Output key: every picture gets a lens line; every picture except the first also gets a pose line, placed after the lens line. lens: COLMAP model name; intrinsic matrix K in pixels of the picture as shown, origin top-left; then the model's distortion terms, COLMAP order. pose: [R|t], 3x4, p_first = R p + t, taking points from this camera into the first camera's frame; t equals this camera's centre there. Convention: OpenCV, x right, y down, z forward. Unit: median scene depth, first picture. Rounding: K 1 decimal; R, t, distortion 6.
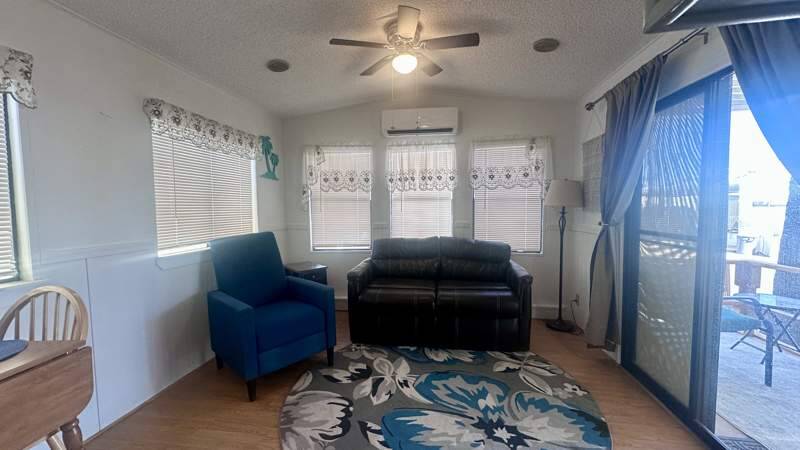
lens RADIAL K [[319.3, 0, 402.0], [0, 319.3, 224.4], [0, 0, 1]] dist [-0.000388, 0.000001]
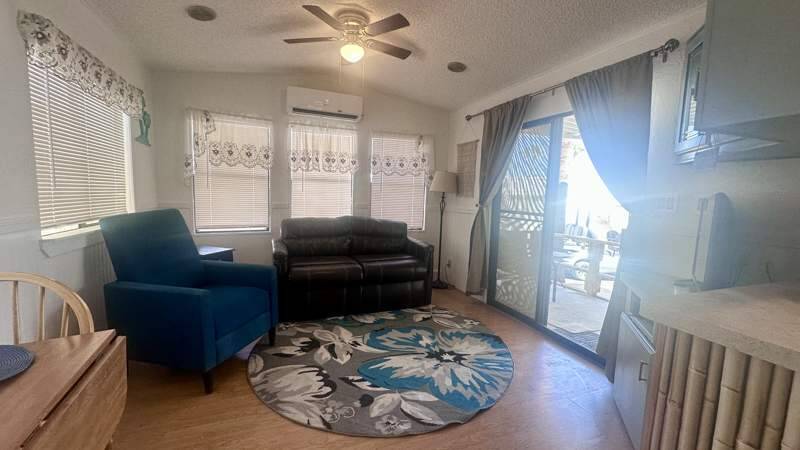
lens RADIAL K [[319.3, 0, 402.3], [0, 319.3, 224.2], [0, 0, 1]] dist [-0.000388, 0.000001]
pose [[0.859681, -0.012648, 0.510675, -0.372694], [-0.010143, 0.999074, 0.041819, 0.025248], [-0.510731, -0.041131, 0.858756, -0.030448]]
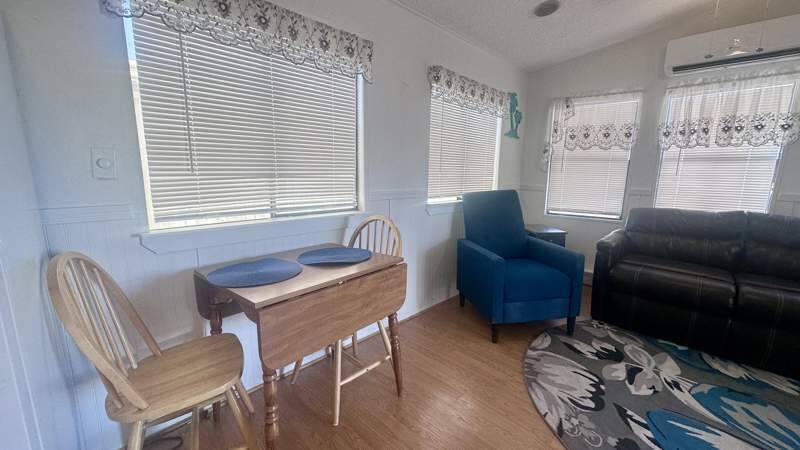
lens RADIAL K [[319.3, 0, 400.0], [0, 319.3, 224.6], [0, 0, 1]] dist [-0.000388, 0.000001]
pose [[0.806877, 0.122714, -0.577833, -0.121909], [-0.058415, 0.989966, 0.128669, 0.026682], [0.587824, -0.070066, 0.805949, -0.034092]]
